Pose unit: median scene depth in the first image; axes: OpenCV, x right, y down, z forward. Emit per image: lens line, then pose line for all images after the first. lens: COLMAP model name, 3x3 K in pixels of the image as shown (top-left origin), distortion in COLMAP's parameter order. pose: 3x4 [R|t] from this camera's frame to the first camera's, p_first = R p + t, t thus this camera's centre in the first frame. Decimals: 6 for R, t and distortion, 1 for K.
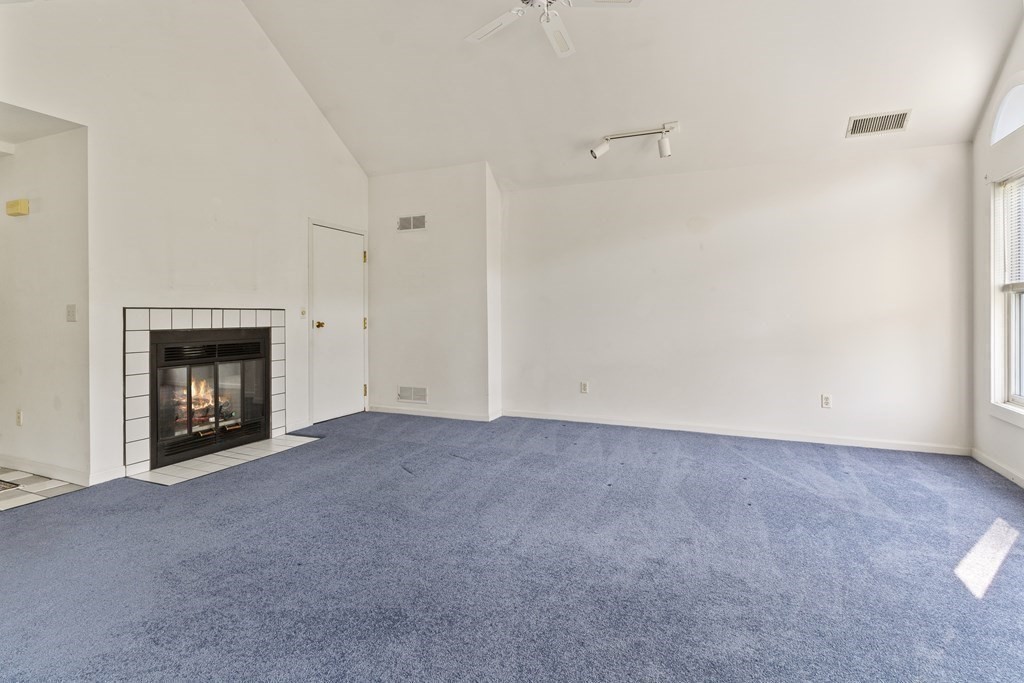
lens RADIAL K [[490.8, 0, 516.7], [0, 490.8, 319.6], [0, 0, 1]] dist [0.004371, -0.001402]
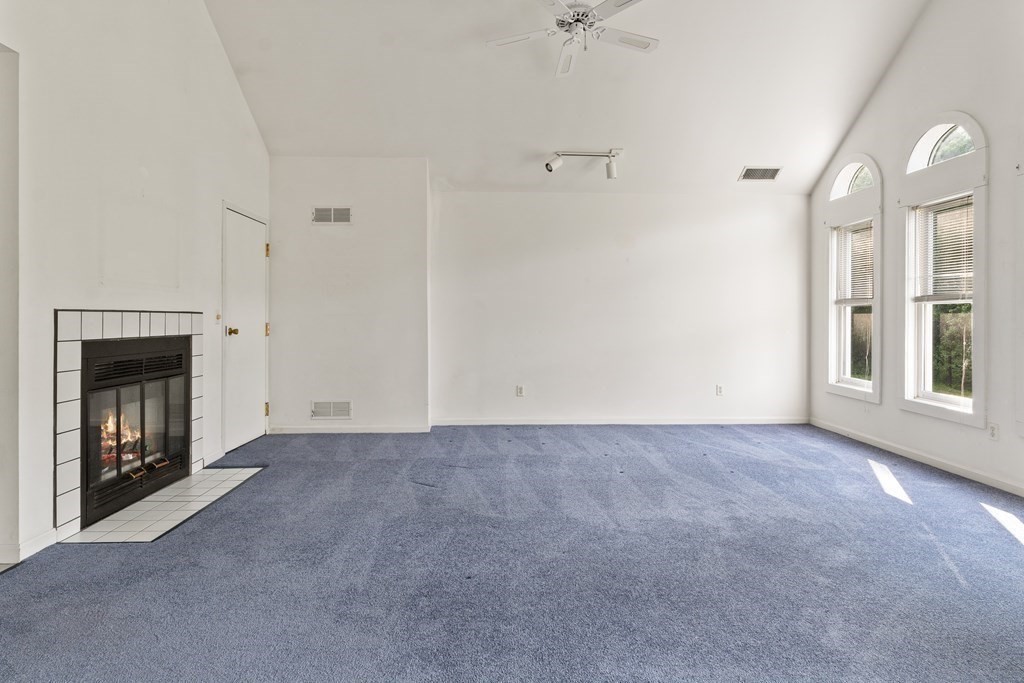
lens RADIAL K [[529.7, 0, 510.4], [0, 529.7, 320.1], [0, 0, 1]] dist [0.008781, -0.003063]
pose [[0.907322, 0.001381, 0.420434, -0.458168], [0.001293, 0.999981, -0.006075, -0.003014], [-0.420434, 0.006056, 0.907303, 0.004842]]
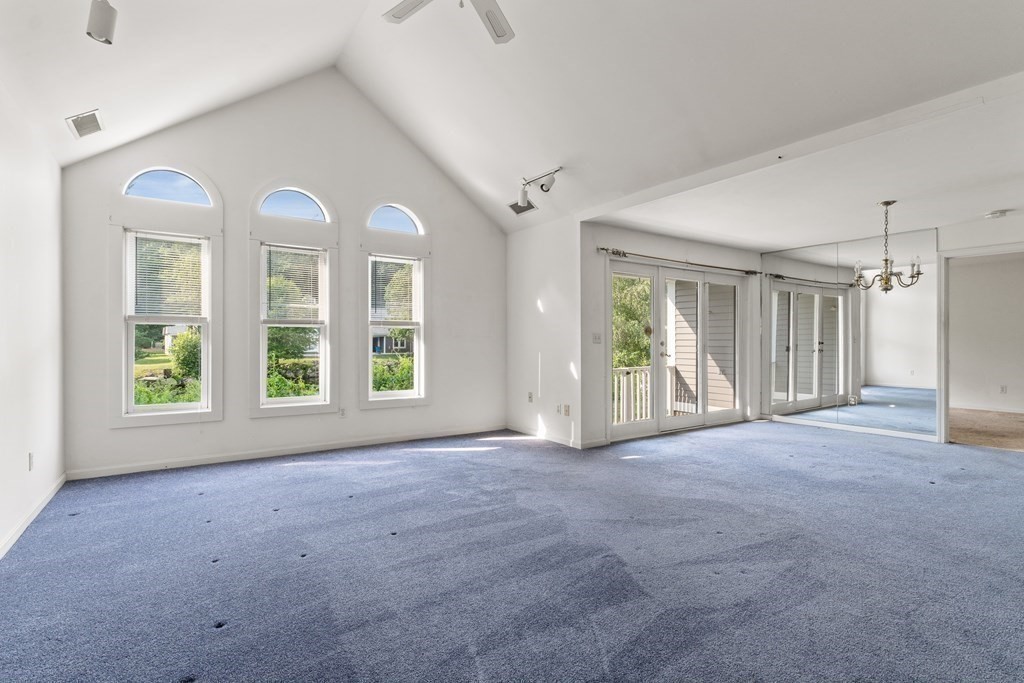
lens RADIAL K [[490.8, 0, 512.6], [0, 490.8, 341.8], [0, 0, 1]] dist [0.004371, -0.001402]
pose [[-0.841717, -0.004452, 0.539901, -0.387769], [0.003359, 0.999903, 0.013482, -0.016457], [-0.539909, 0.013161, -0.841621, 1.358252]]
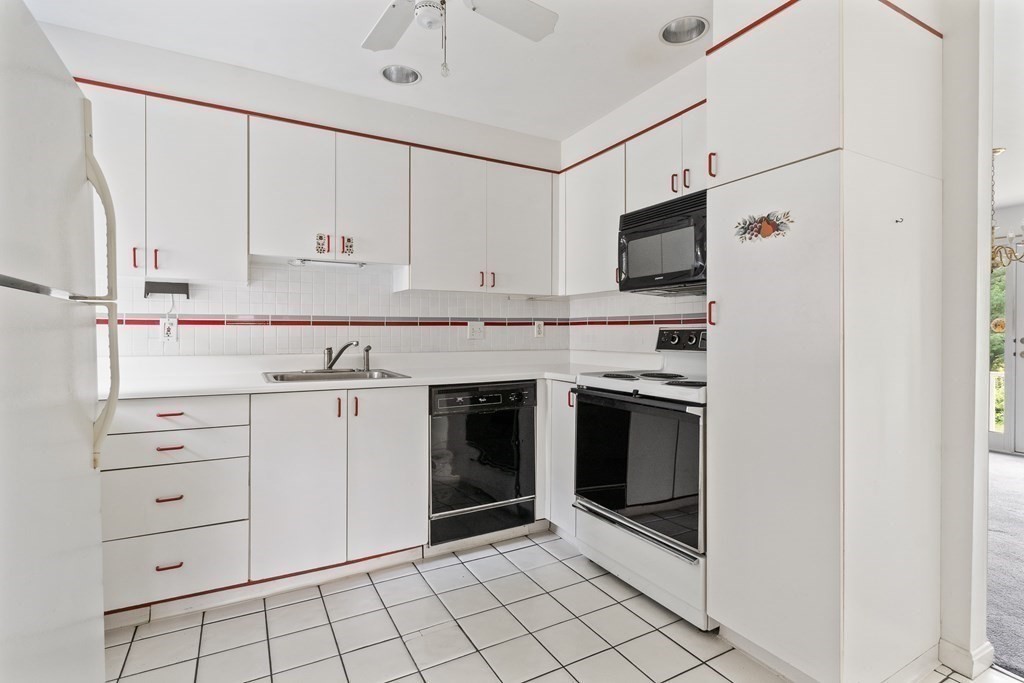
lens RADIAL K [[490.8, 0, 508.0], [0, 490.8, 335.7], [0, 0, 1]] dist [0.004371, -0.001402]
pose [[0.623054, -0.000174, 0.782178, -1.692323], [0.001969, 0.999997, -0.001346, -0.001501], [-0.782176, 0.002379, 0.623053, 0.056726]]
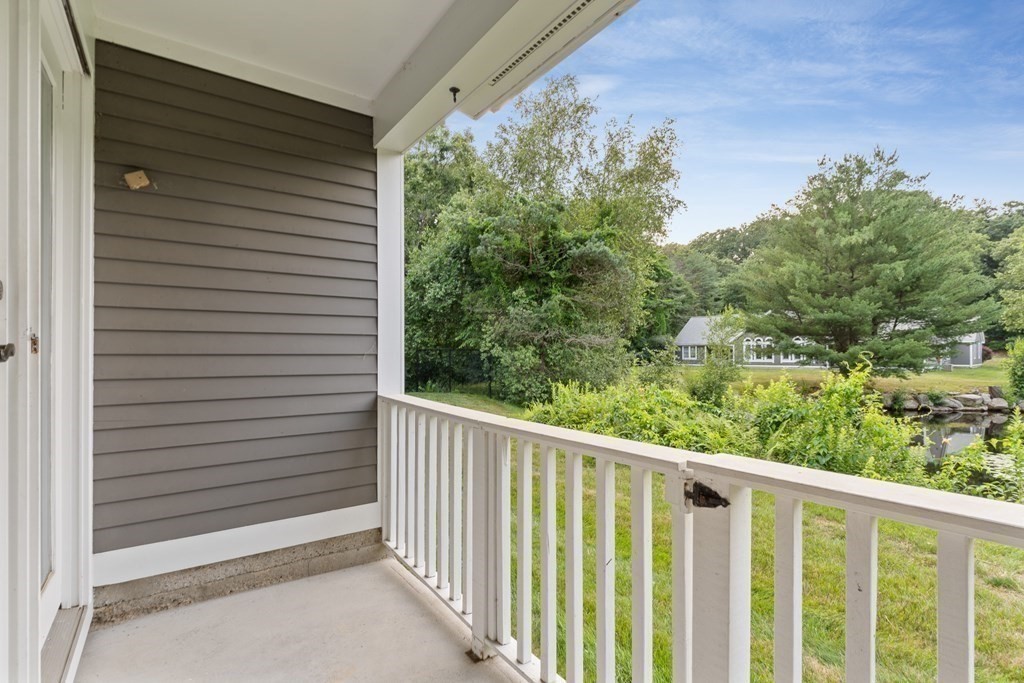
lens RADIAL K [[490.8, 0, 512.5], [0, 490.8, 358.0], [0, 0, 1]] dist [0.004371, -0.001402]
pose [[0.529462, -0.009047, 0.848285, -0.018400], [0.012443, 0.999918, 0.002898, 0.052882], [-0.848242, 0.009021, 0.529532, -0.578969]]
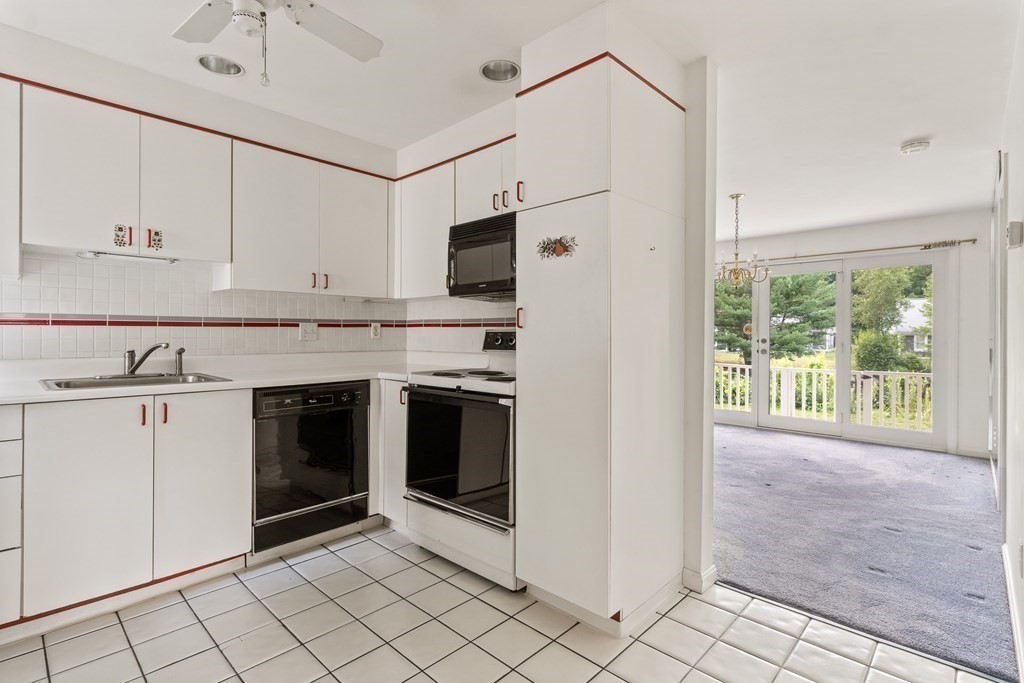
lens RADIAL K [[490.8, 0, 511.4], [0, 490.8, 335.3], [0, 0, 1]] dist [0.004371, -0.001402]
pose [[0.356074, 0.003219, 0.934452, -1.719586], [0.002269, 0.999988, -0.004309, -0.001617], [-0.934455, 0.003655, 0.356063, 0.011609]]
